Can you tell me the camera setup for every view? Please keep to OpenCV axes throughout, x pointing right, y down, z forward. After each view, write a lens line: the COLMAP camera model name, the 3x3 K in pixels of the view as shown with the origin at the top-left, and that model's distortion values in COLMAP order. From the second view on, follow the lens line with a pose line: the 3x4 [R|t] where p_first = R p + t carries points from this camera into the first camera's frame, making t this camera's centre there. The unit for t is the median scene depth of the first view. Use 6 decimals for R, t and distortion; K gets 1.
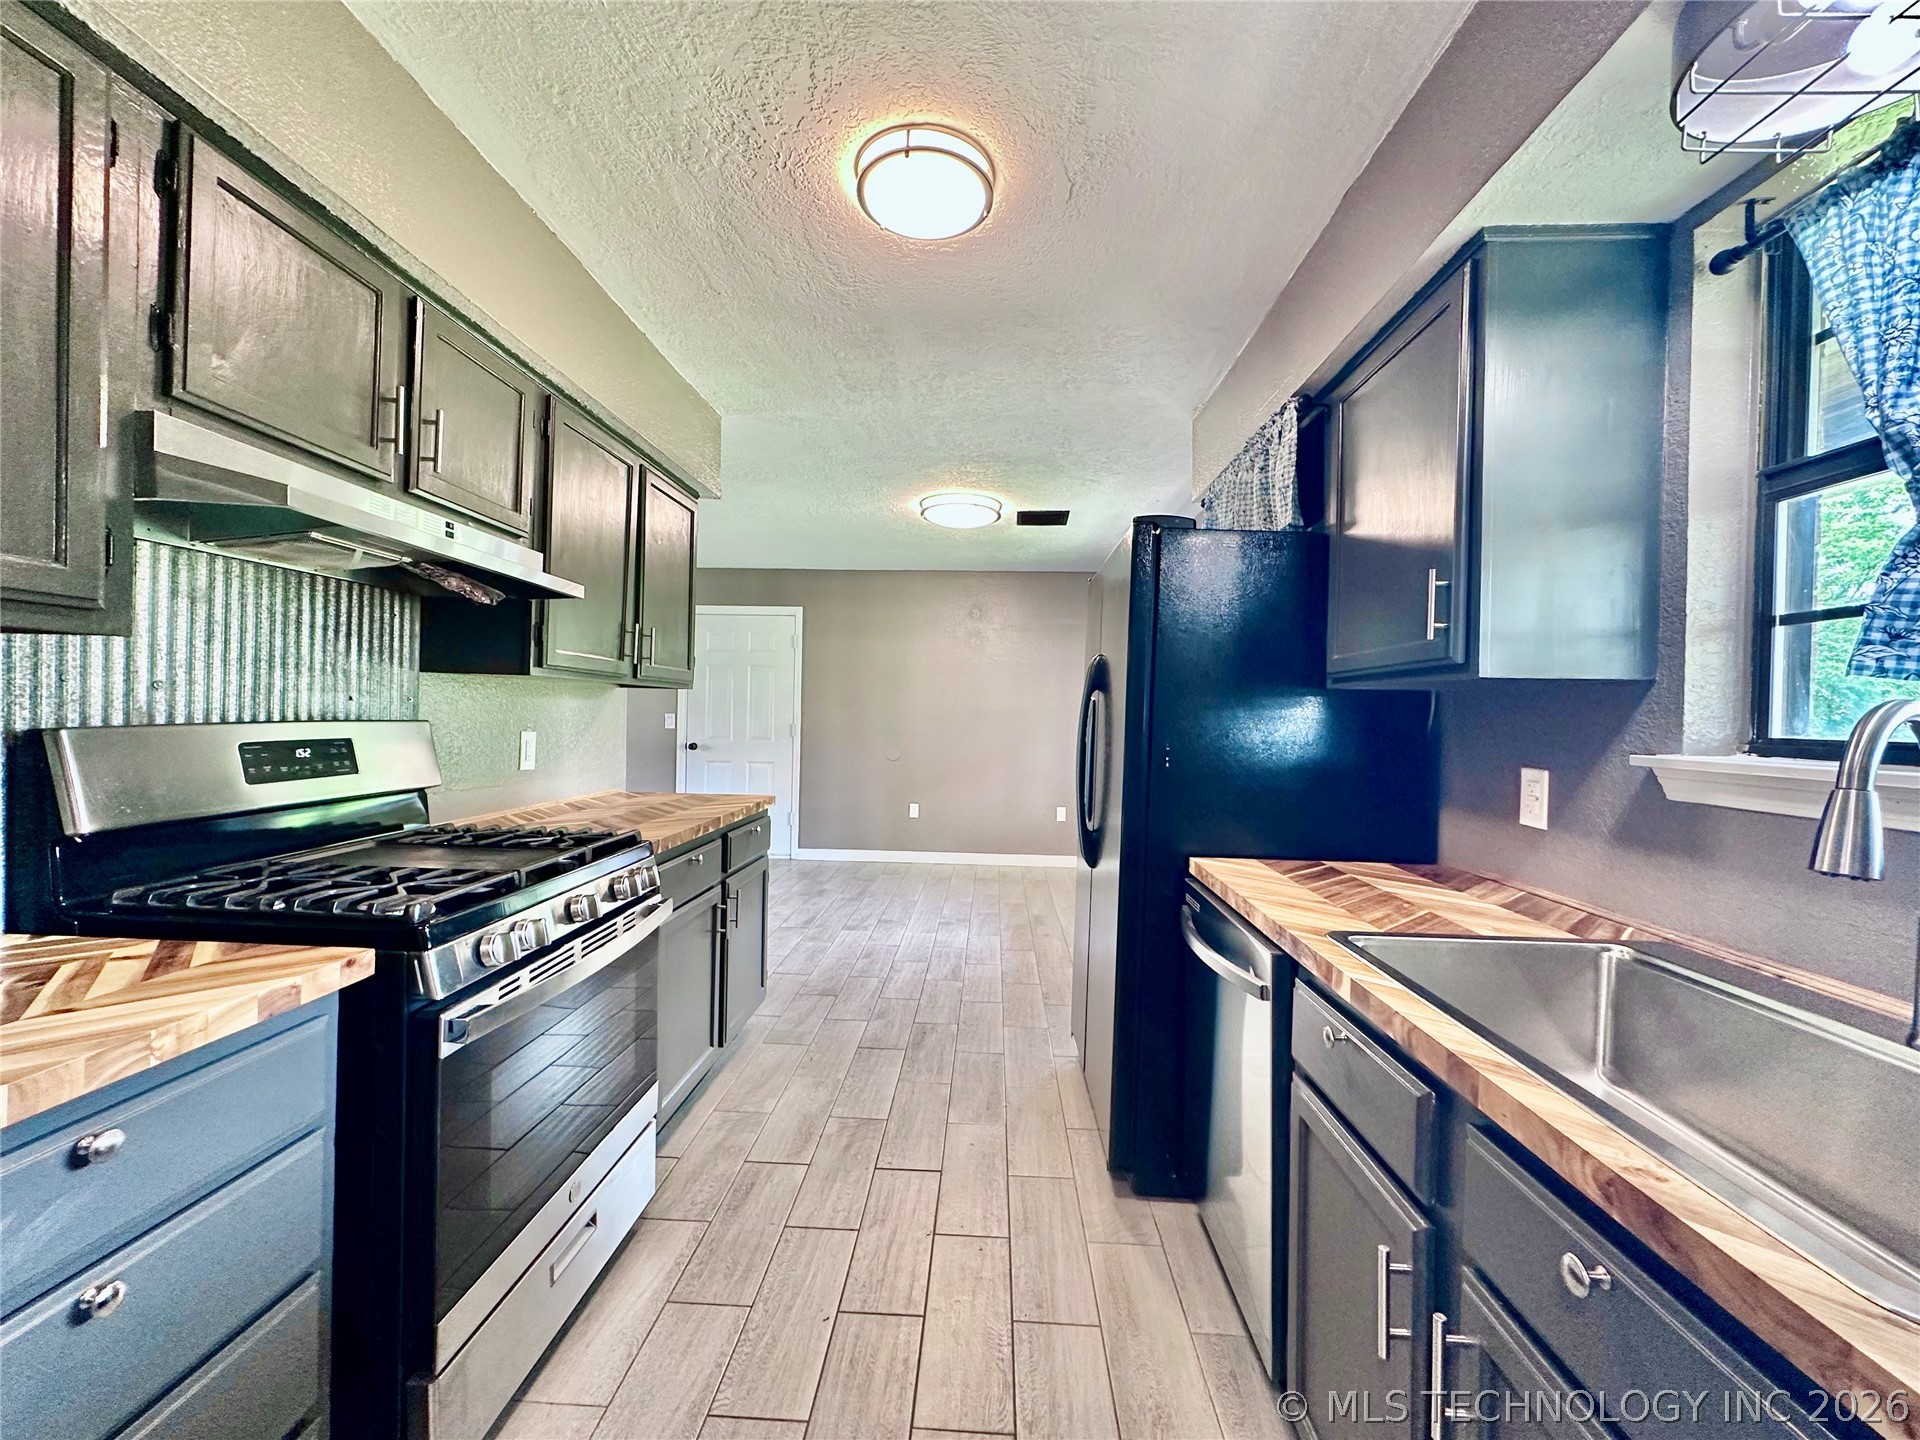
lens RADIAL K [[763.0, 0, 960.5], [0, 763.0, 721.3], [0, 0, 1]] dist [-0.001388, 0.000457]
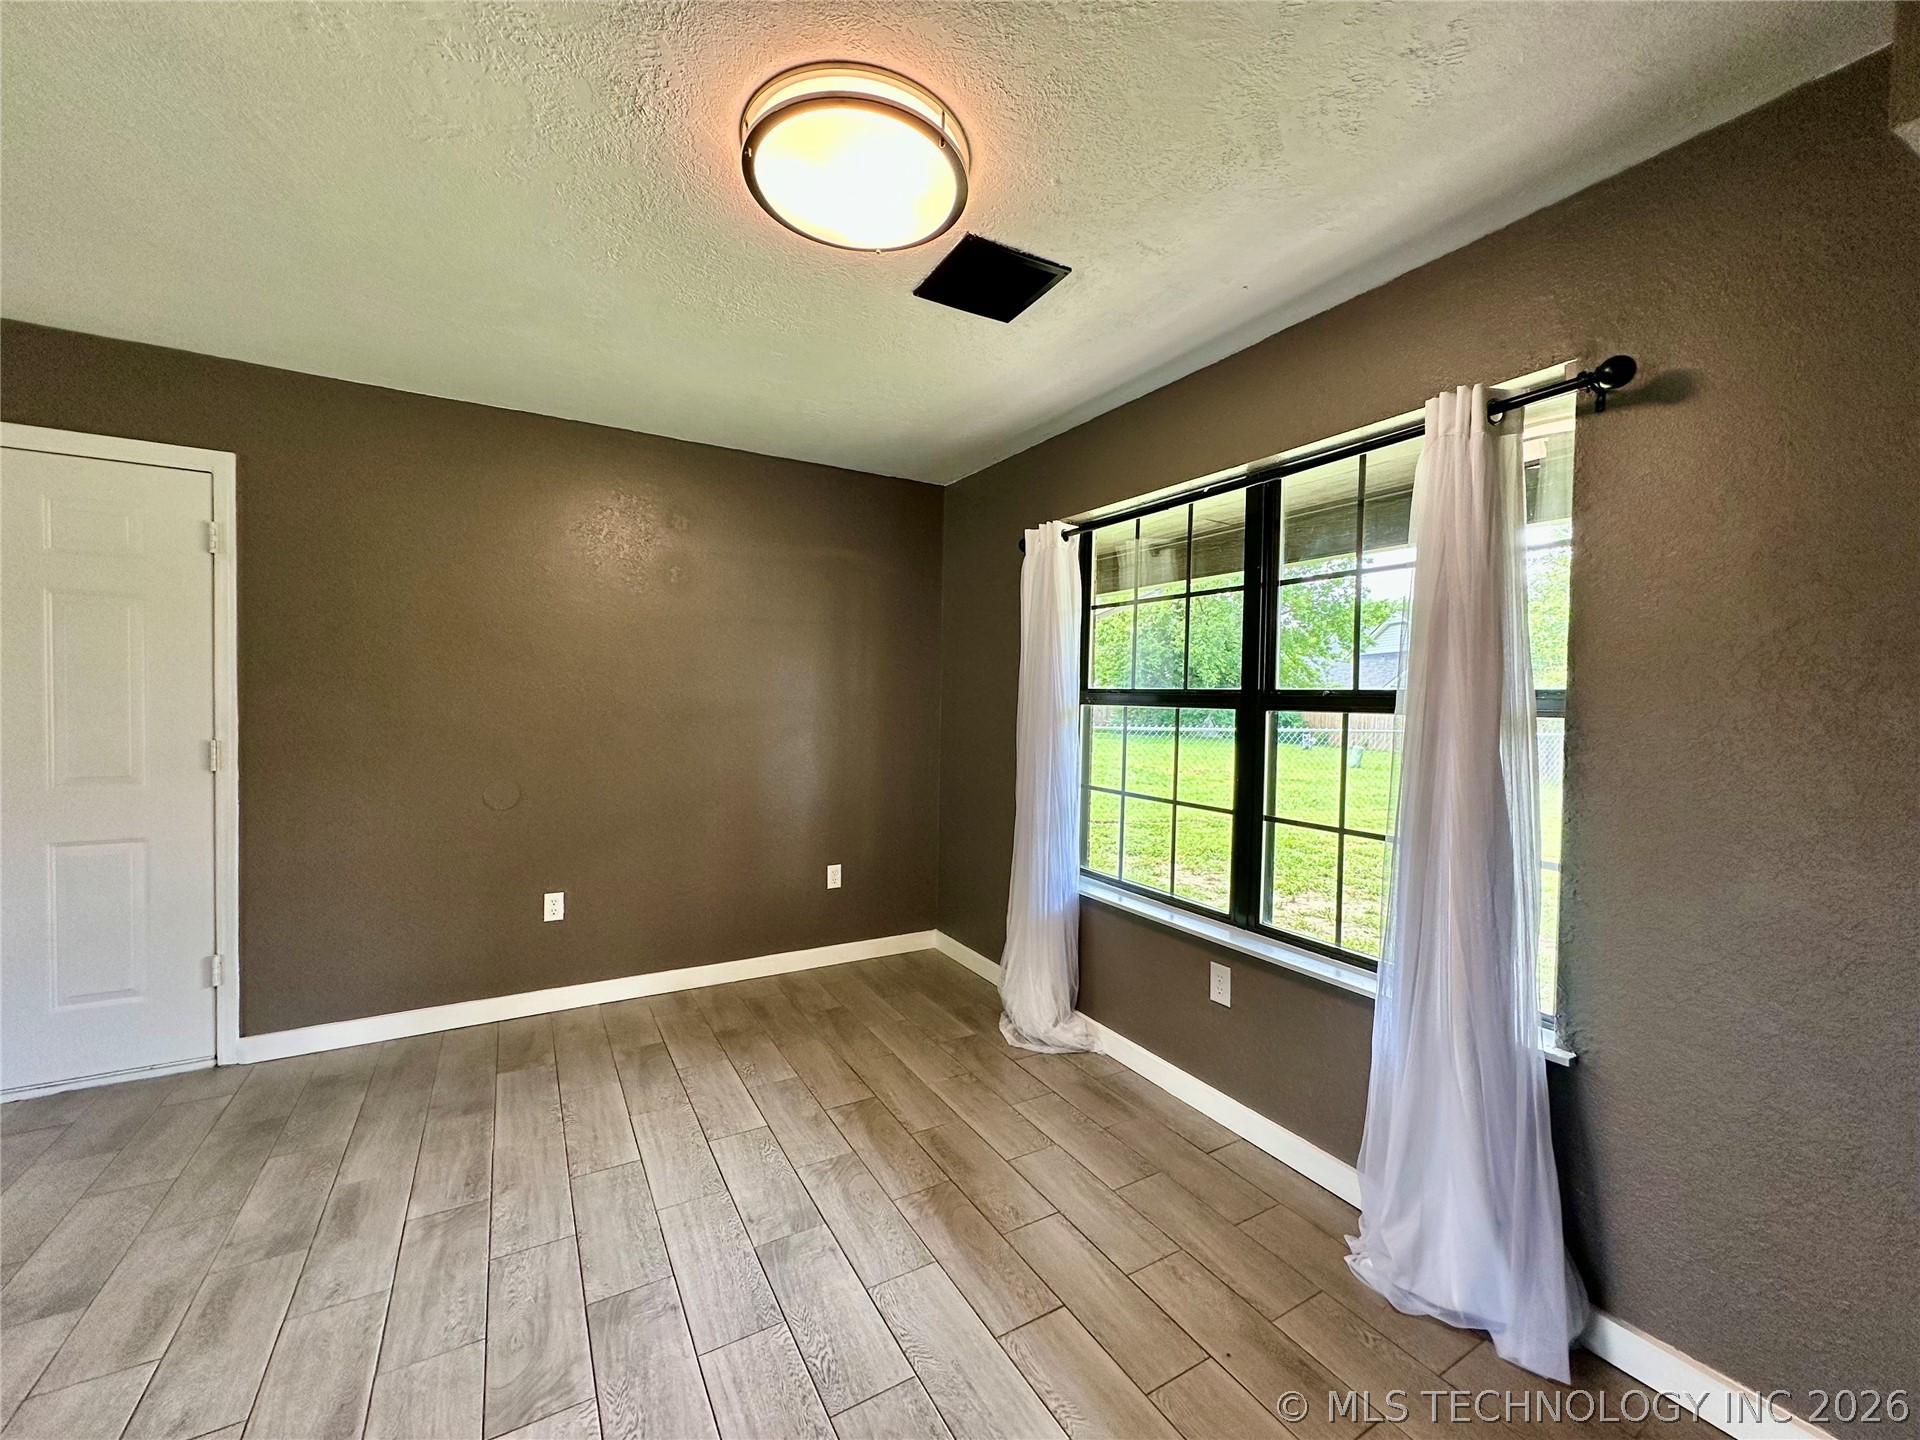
lens RADIAL K [[763.0, 0, 959.1], [0, 763.0, 719.3], [0, 0, 1]] dist [-0.001388, 0.000457]
pose [[0.838490, -0.019700, 0.544561, -0.409772], [0.003999, 0.999542, 0.030002, -0.068405], [-0.544902, -0.022978, 0.838185, 1.690621]]
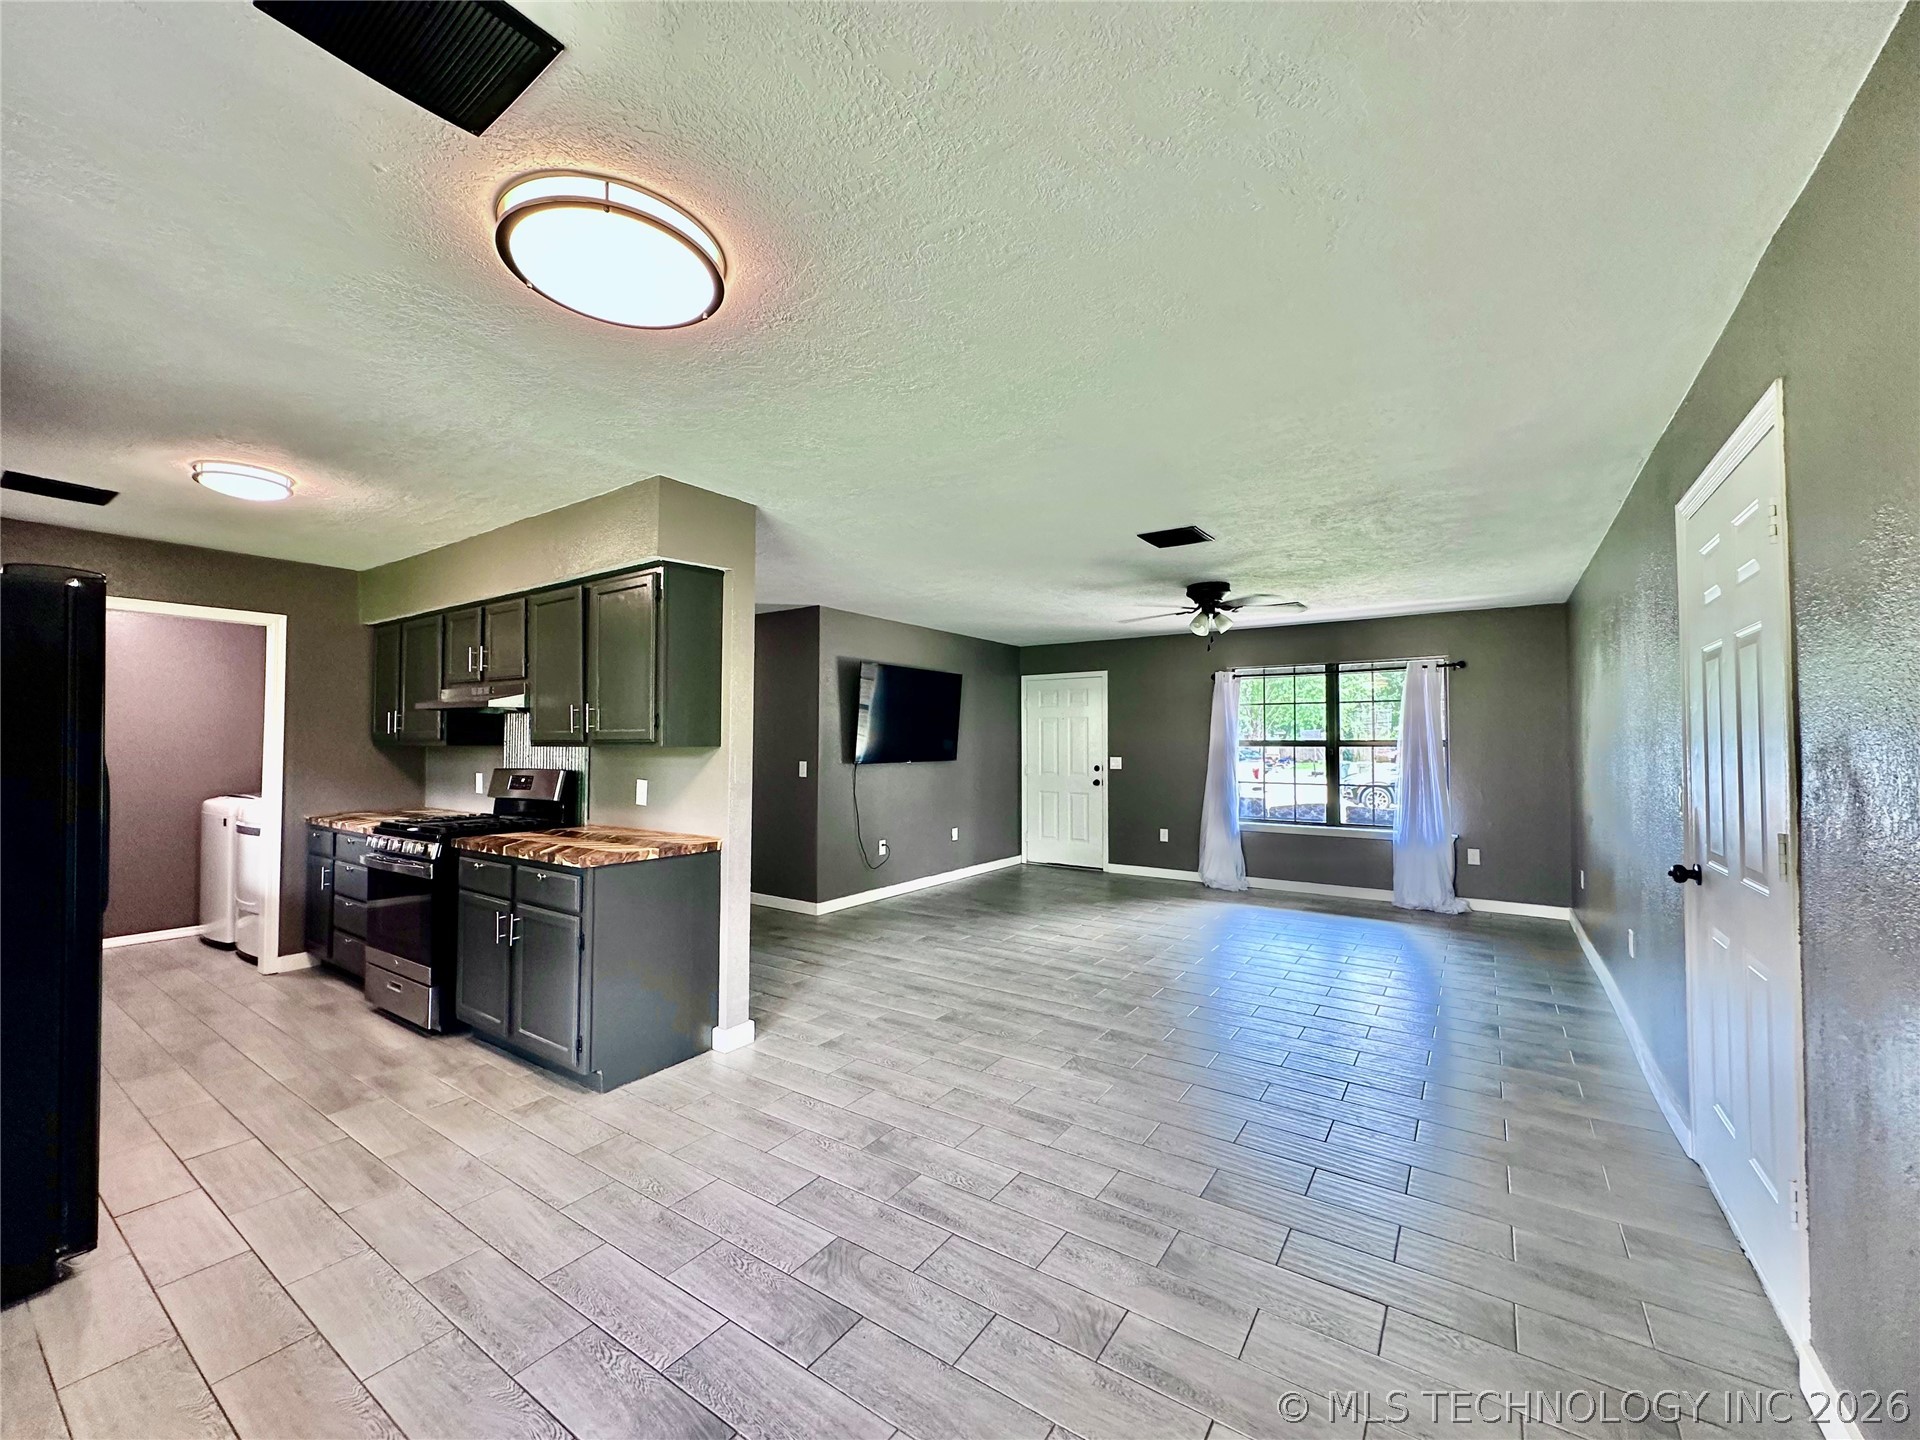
lens RADIAL K [[763.0, 0, 958.8], [0, 763.0, 719.1], [0, 0, 1]] dist [-0.001388, 0.000457]
pose [[-0.528037, -0.050721, -0.847705, 0.578502], [-0.017525, 0.998653, -0.048836, -0.064629], [0.849040, -0.010932, -0.528215, 3.443657]]
